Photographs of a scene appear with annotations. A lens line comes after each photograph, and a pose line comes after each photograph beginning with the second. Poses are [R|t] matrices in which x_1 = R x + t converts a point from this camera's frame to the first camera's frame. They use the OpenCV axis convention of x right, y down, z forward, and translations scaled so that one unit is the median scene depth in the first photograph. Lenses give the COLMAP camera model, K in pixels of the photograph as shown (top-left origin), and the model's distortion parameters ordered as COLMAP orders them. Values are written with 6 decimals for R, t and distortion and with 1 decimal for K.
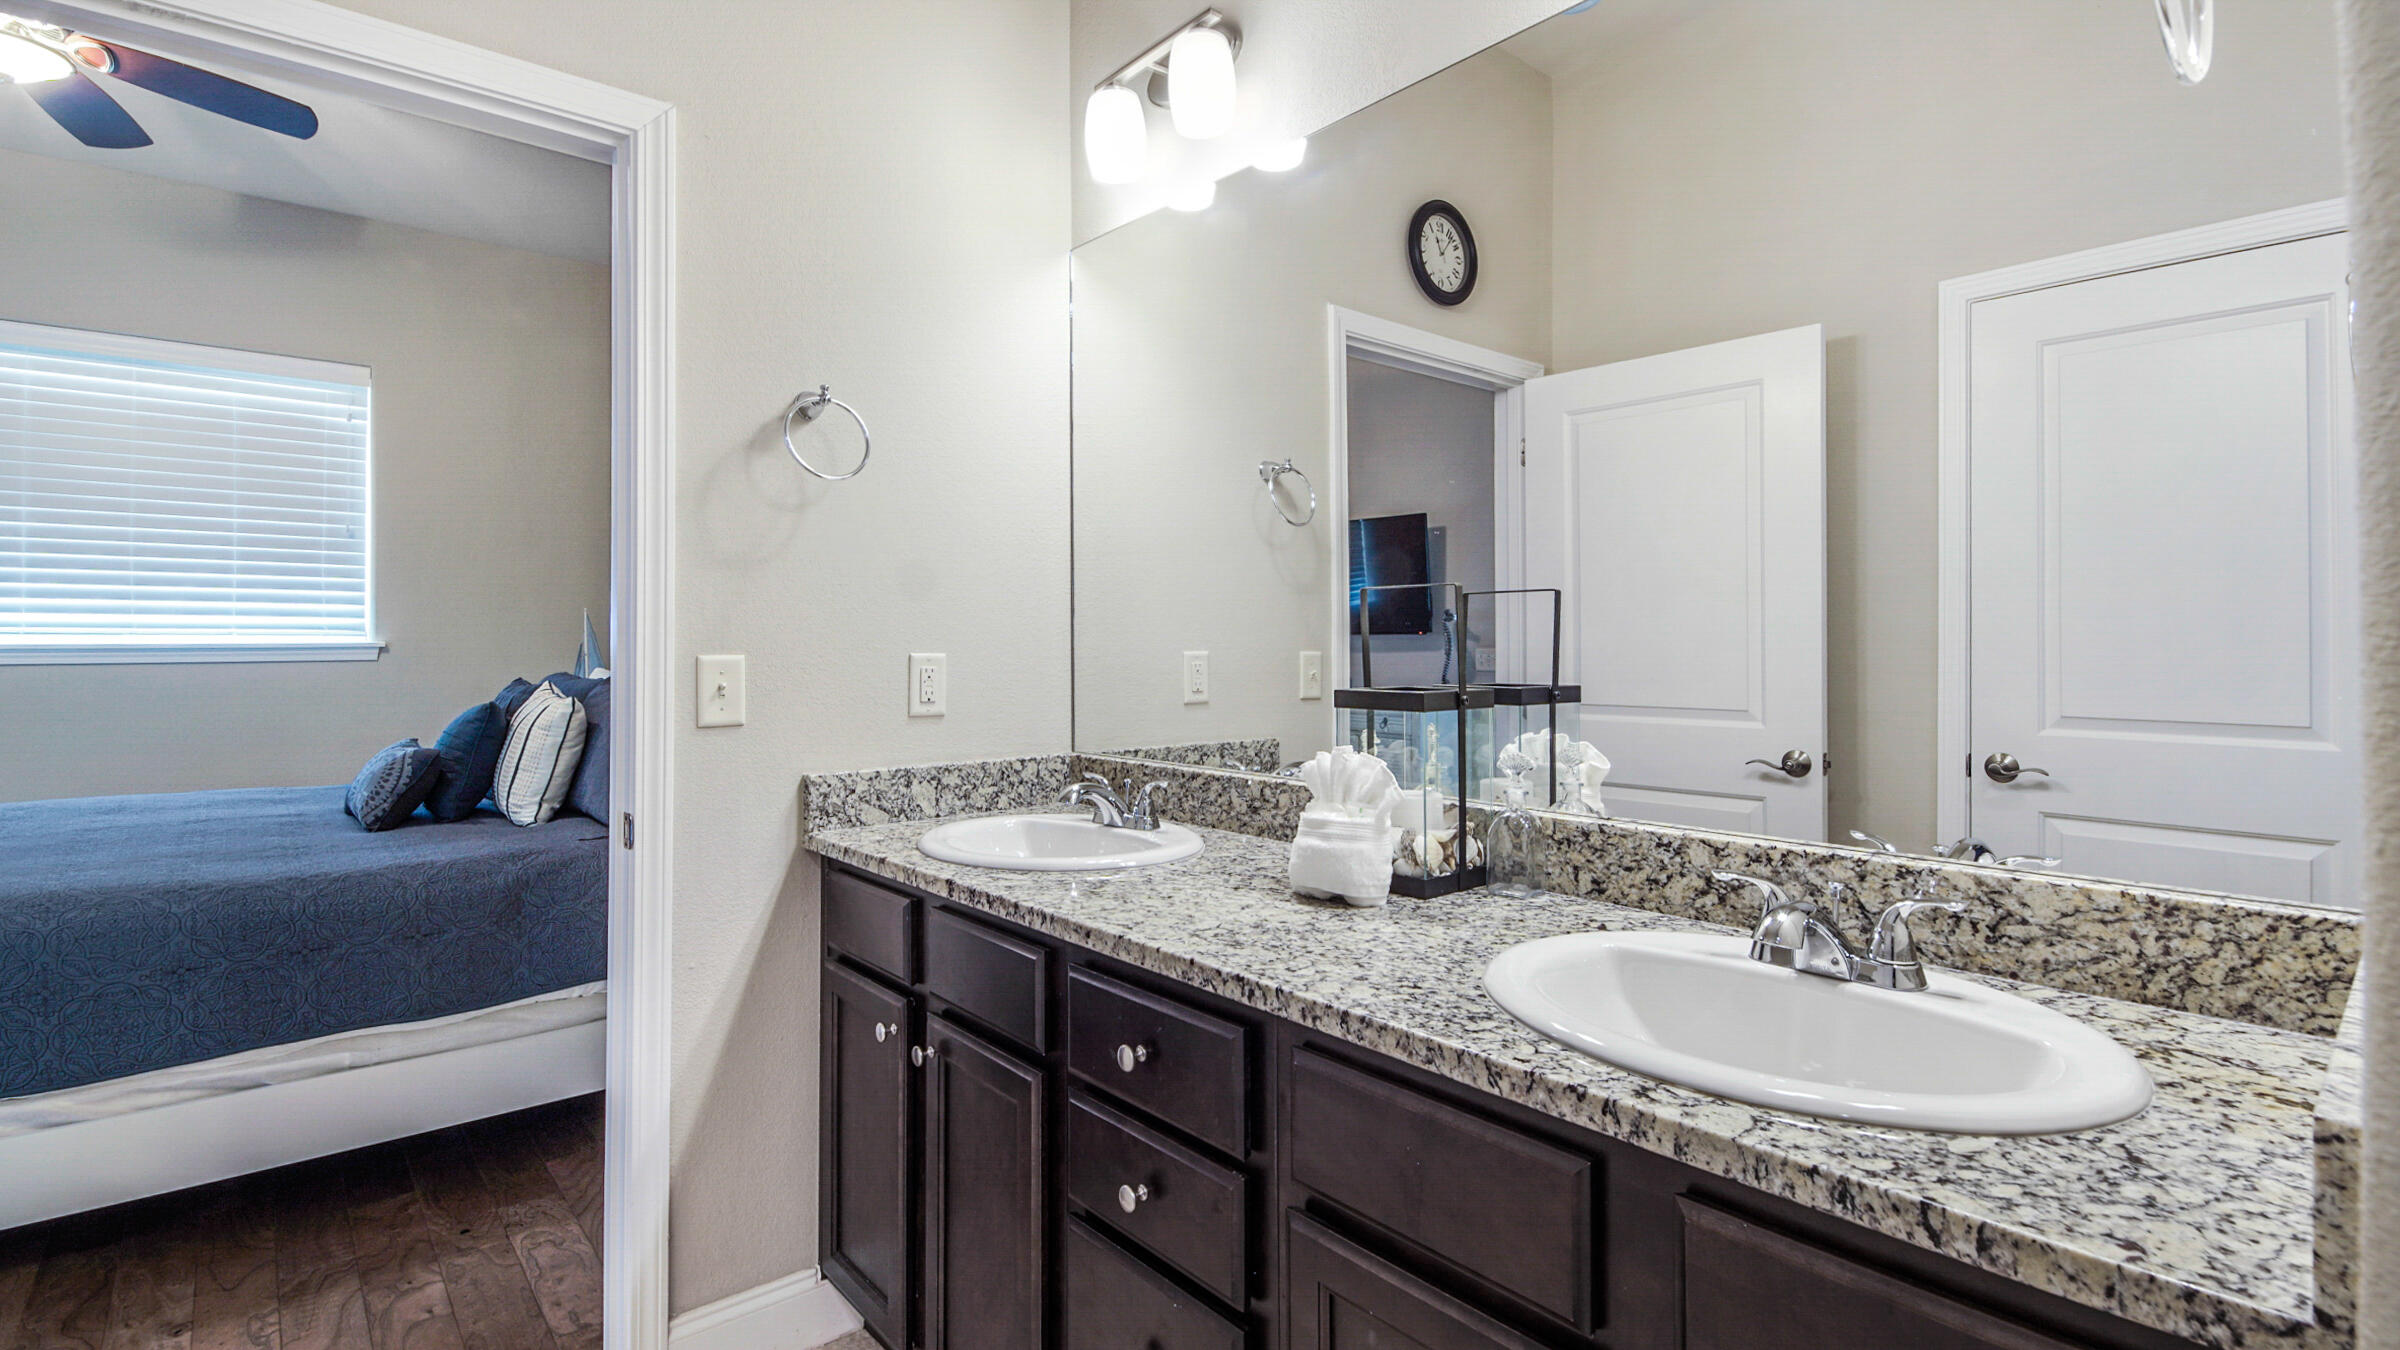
lens RADIAL K [[1096.3, 0, 1201.2], [0, 1096.3, 635.4], [0, 0, 1]] dist [-0.000175, -0.000185]
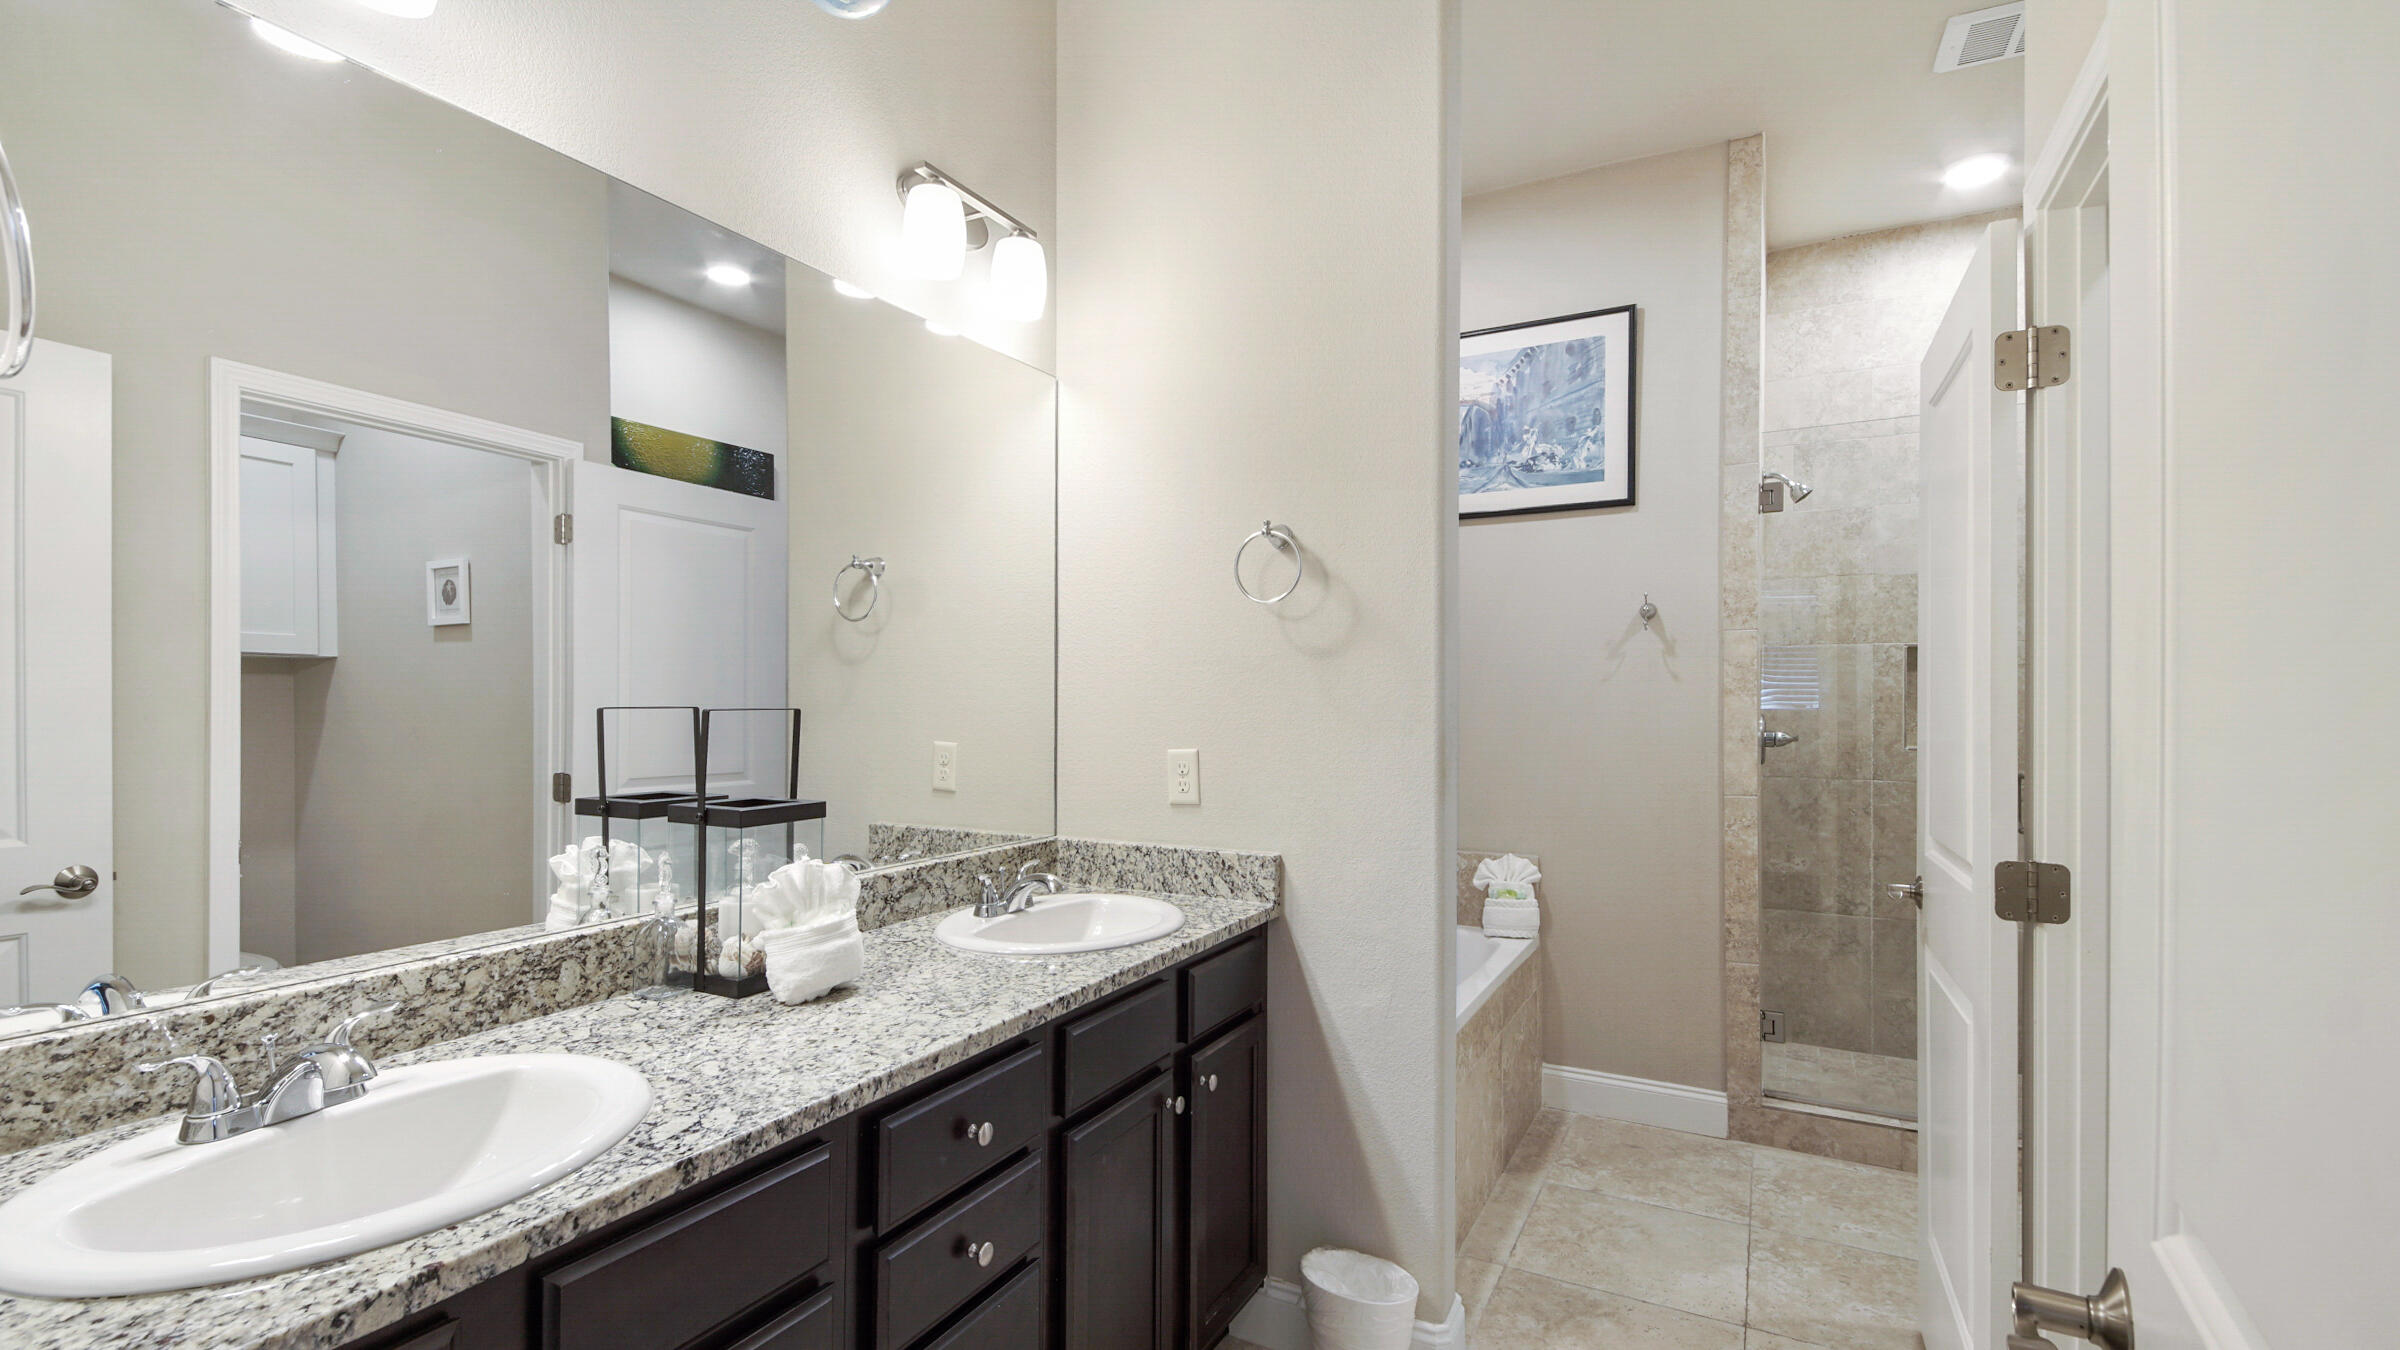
lens RADIAL K [[1067.4, 0, 1187.8], [0, 1067.4, 699.3], [0, 0, 1]] dist [0.011801, -0.000246]
pose [[-0.356873, -0.007814, 0.934120, -1.203364], [-0.016345, 0.999864, 0.002120, -0.083225], [-0.934010, -0.014512, -0.356952, 1.203165]]
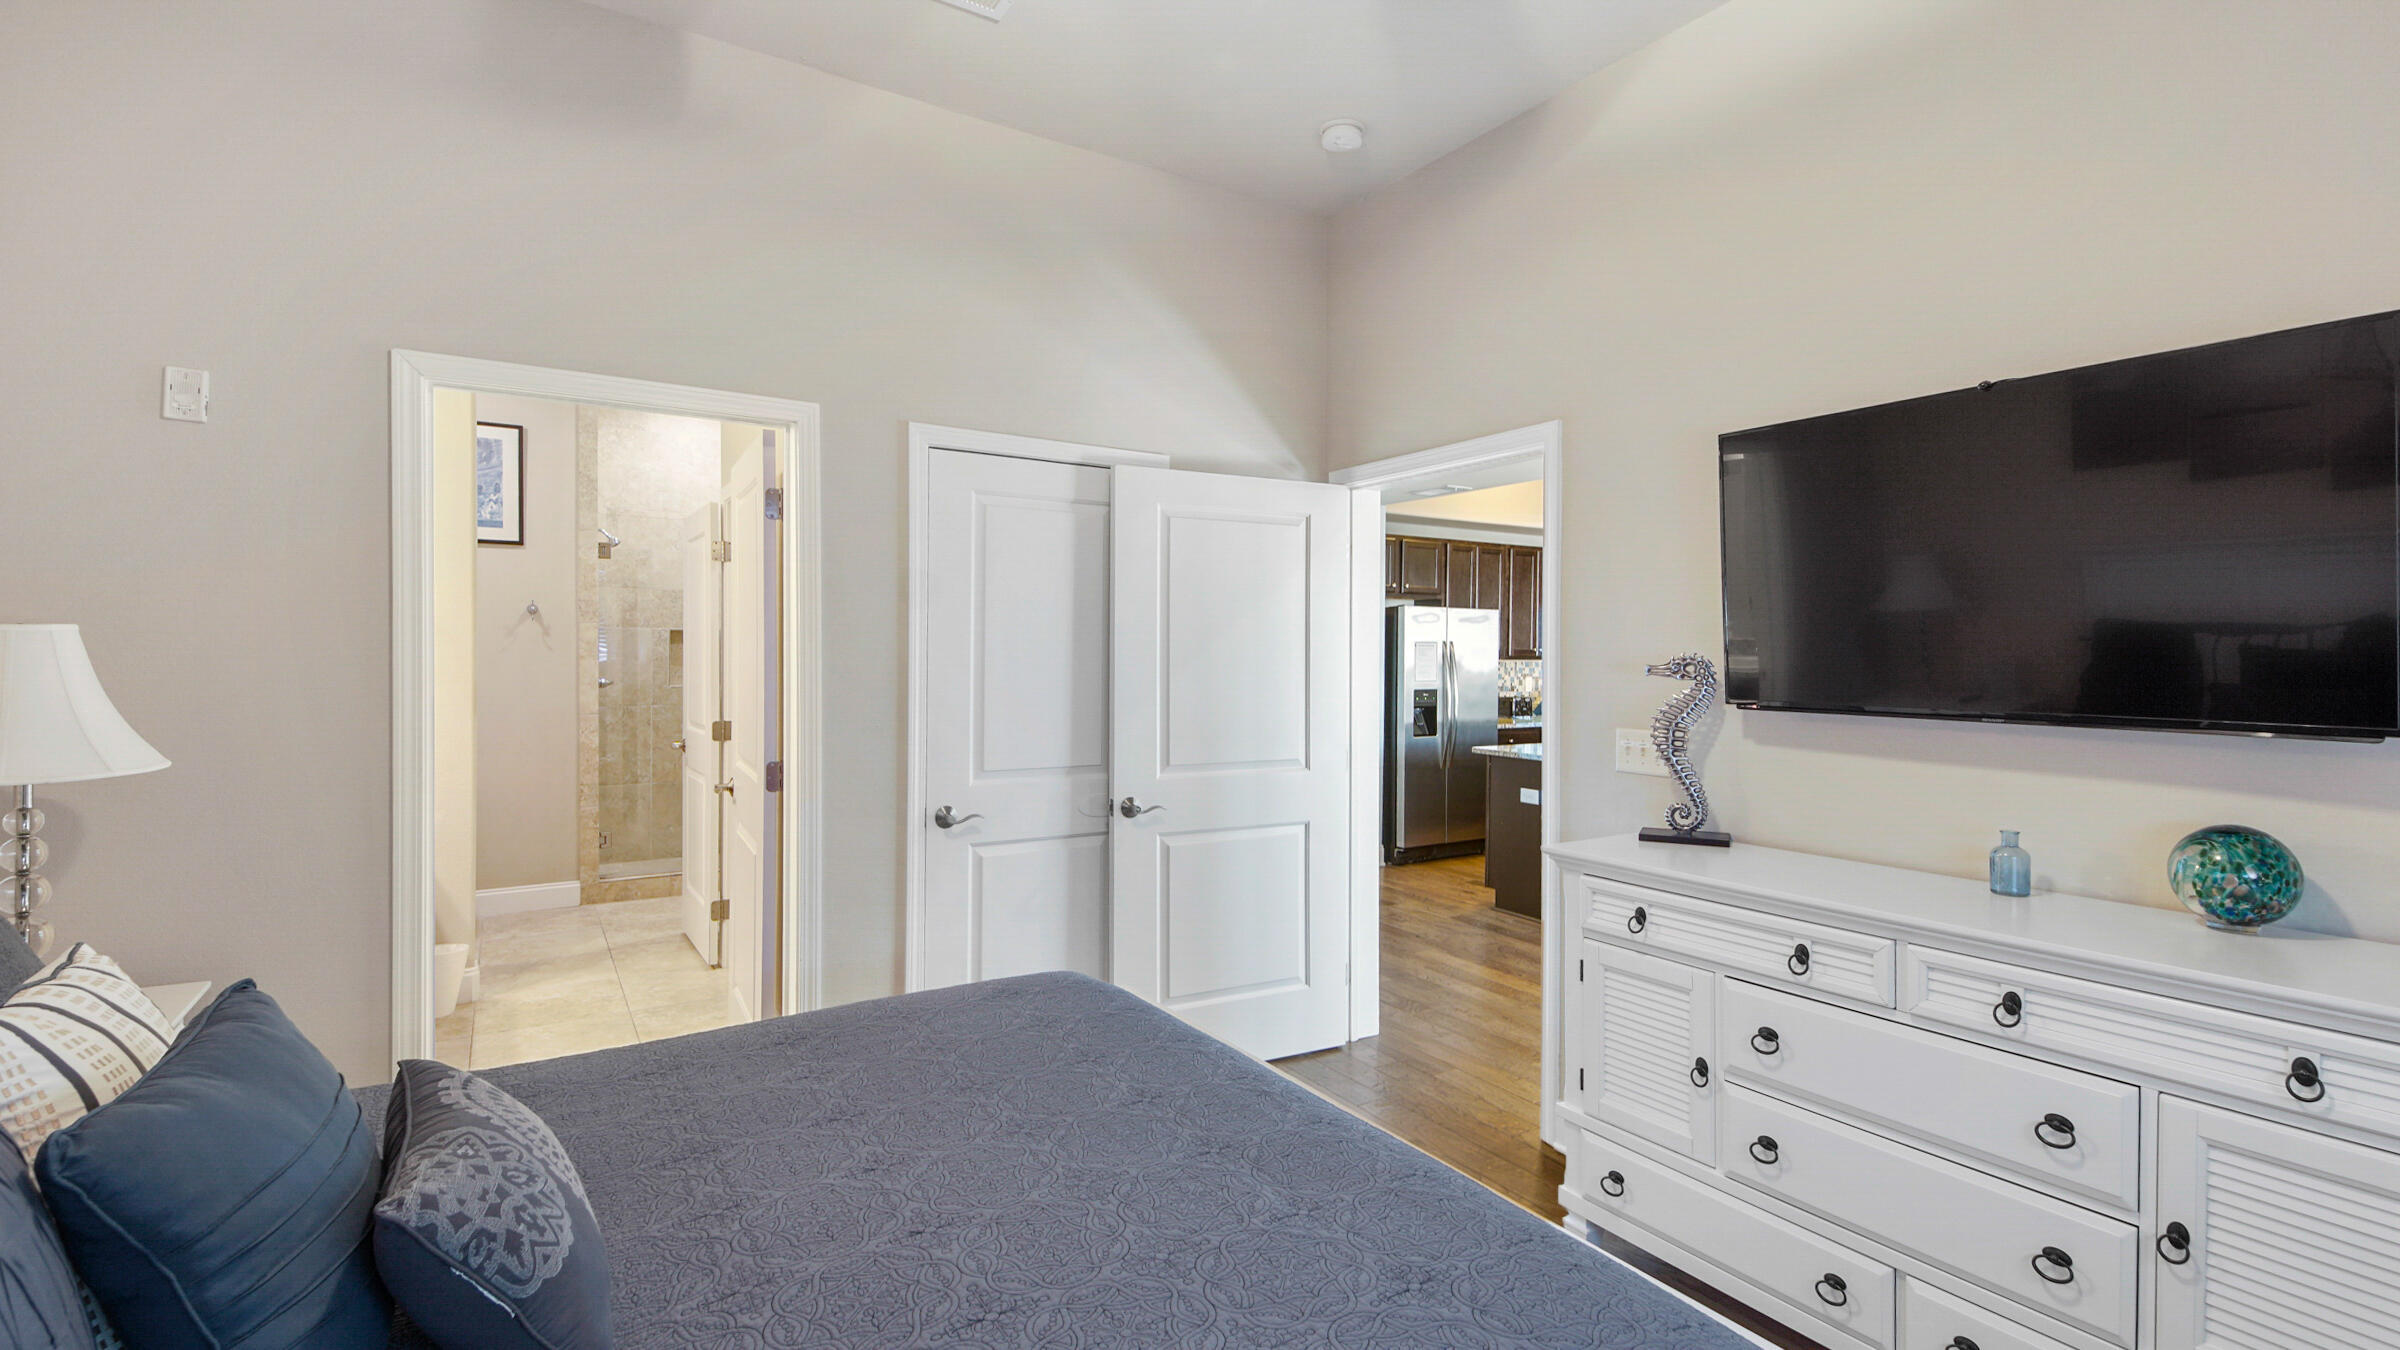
lens RADIAL K [[1073.2, 0, 1203.6], [0, 1073.2, 680.3], [0, 0, 1]] dist [0.024900, -0.000065]
pose [[-0.990702, -0.023038, 0.134081, -2.281824], [-0.021657, 0.999696, 0.011751, -0.120726], [-0.134311, 0.008738, -0.990901, 2.913385]]
